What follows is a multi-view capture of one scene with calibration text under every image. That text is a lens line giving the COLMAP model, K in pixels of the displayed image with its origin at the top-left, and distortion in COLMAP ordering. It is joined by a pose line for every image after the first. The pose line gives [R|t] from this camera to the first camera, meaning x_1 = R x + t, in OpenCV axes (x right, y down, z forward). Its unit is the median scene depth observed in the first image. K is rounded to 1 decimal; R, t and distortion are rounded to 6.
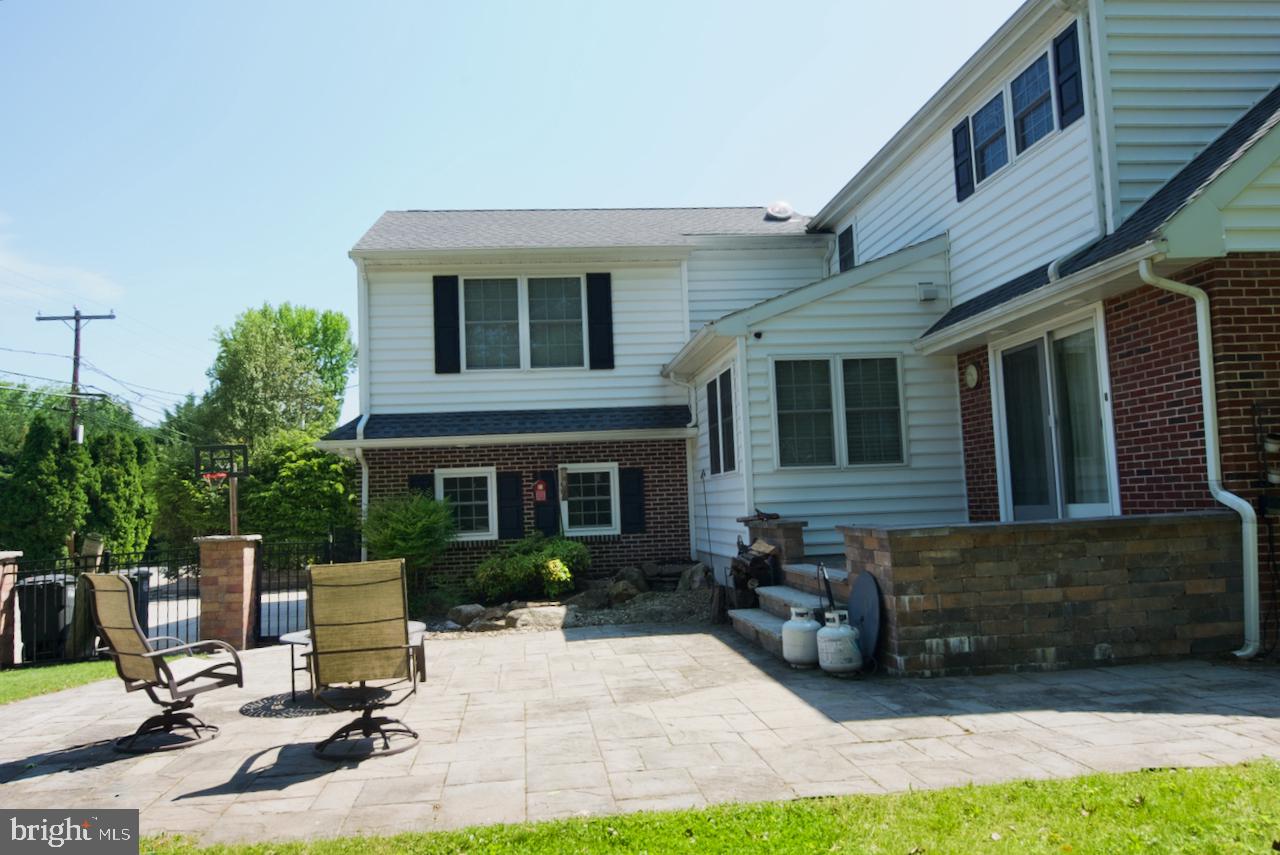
lens RADIAL K [[899.6, 0, 615.7], [0, 899.6, 430.5], [0, 0, 1]] dist [0.006118, -0.000432]
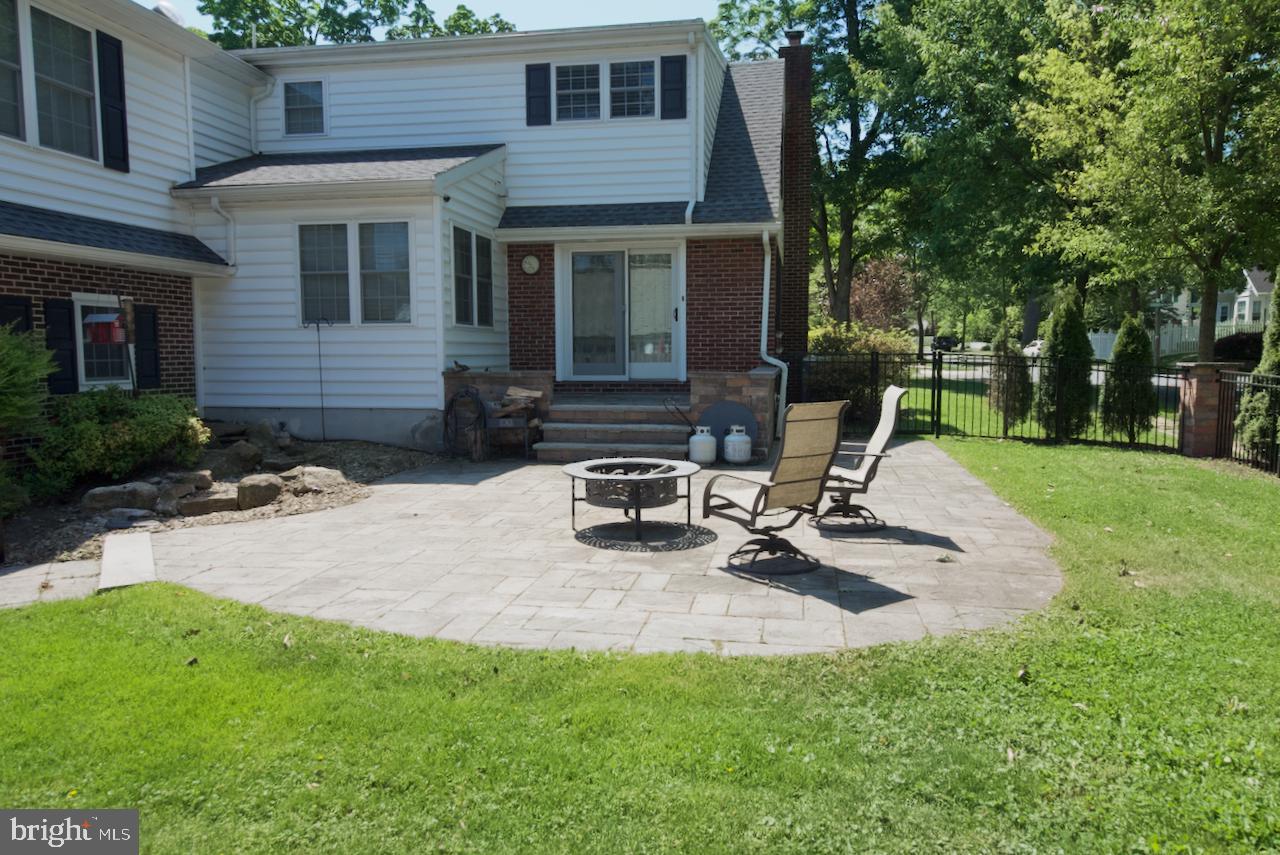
lens RADIAL K [[875.8, 0, 640.0], [0, 875.8, 427.5], [0, 0, 1]] dist [0.005682, -0.002177]
pose [[0.272946, -0.045288, 0.960963, -0.766465], [-0.090769, 0.993223, 0.072590, 0.065569], [-0.957738, -0.107038, 0.266986, 0.455289]]
